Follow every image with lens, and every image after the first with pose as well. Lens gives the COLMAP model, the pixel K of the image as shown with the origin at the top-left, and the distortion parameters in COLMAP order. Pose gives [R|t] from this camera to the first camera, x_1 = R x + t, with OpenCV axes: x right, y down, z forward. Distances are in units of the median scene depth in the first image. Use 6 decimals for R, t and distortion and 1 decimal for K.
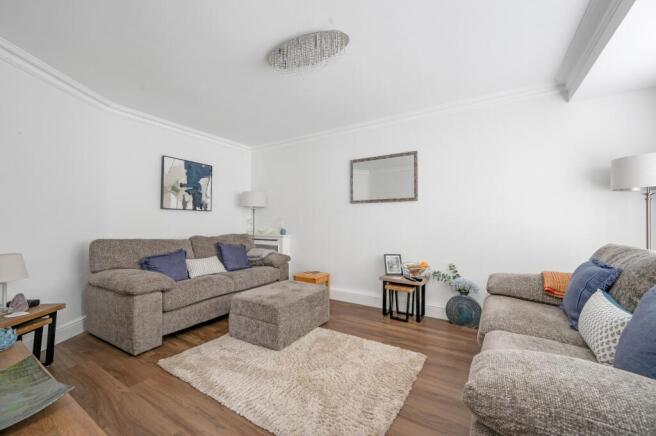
lens RADIAL K [[258.0, 0, 330.8], [0, 258.0, 216.2], [0, 0, 1]] dist [-0.002835, -0.000181]
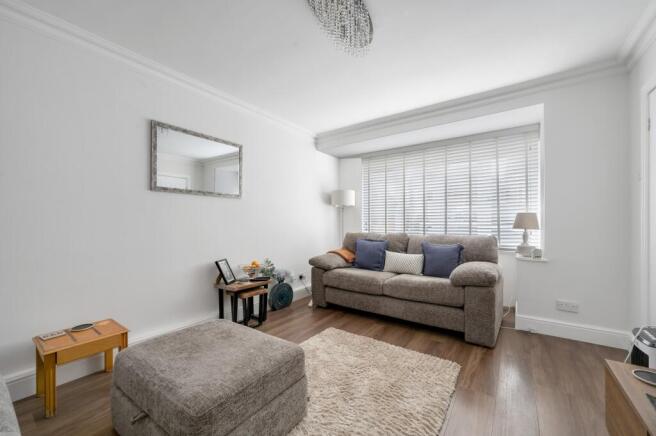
lens RADIAL K [[258.0, 0, 330.9], [0, 258.0, 223.4], [0, 0, 1]] dist [-0.002835, -0.000181]
pose [[0.070270, 0.003619, 0.997521, -0.576948], [-0.022309, 0.999749, -0.002055, 0.024461], [-0.997279, -0.022109, 0.070333, 0.604092]]
